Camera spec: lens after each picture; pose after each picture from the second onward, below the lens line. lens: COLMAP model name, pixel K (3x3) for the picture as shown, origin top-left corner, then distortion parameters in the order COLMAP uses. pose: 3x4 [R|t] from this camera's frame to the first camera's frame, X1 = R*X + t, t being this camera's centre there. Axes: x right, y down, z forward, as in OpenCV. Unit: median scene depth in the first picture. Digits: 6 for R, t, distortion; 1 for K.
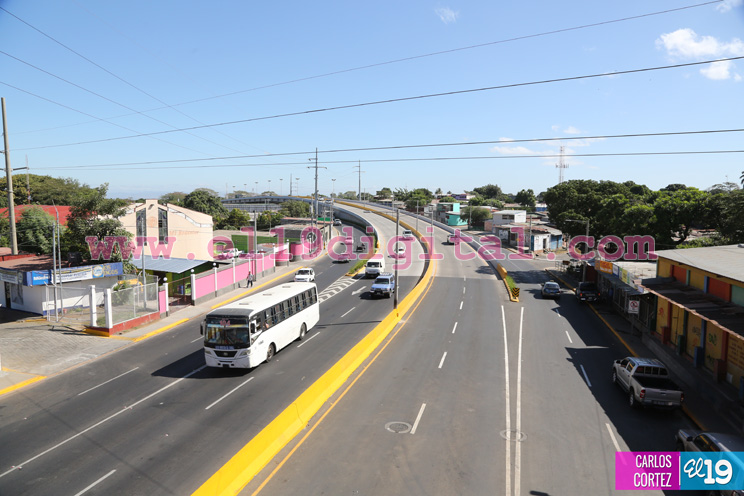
lens RADIAL K [[518.5, 0, 372.0], [0, 518.5, 248.0], [0, 0, 1]] dist [-0.116025, 0.079602]
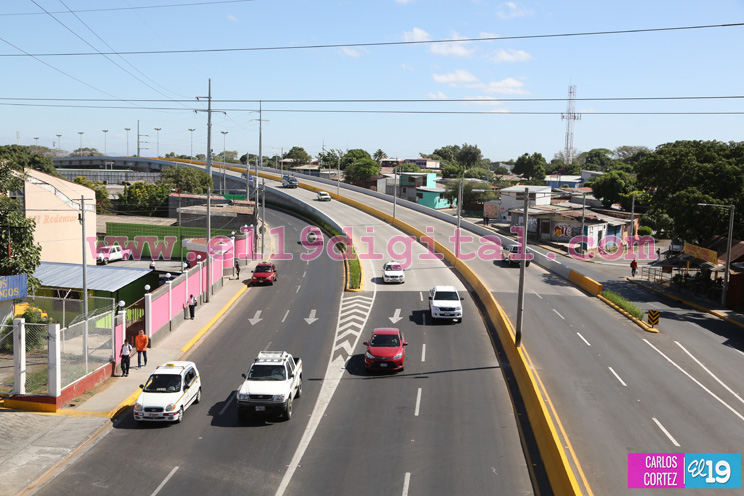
lens RADIAL K [[821.4, 0, 372.0], [0, 821.4, 248.0], [0, 0, 1]] dist [0.005867, 0.163121]
pose [[0.988199, 0.000671, 0.153176, -0.099739], [-0.001659, 0.999979, 0.006325, -0.002492], [-0.153168, -0.006505, 0.988179, 0.019770]]
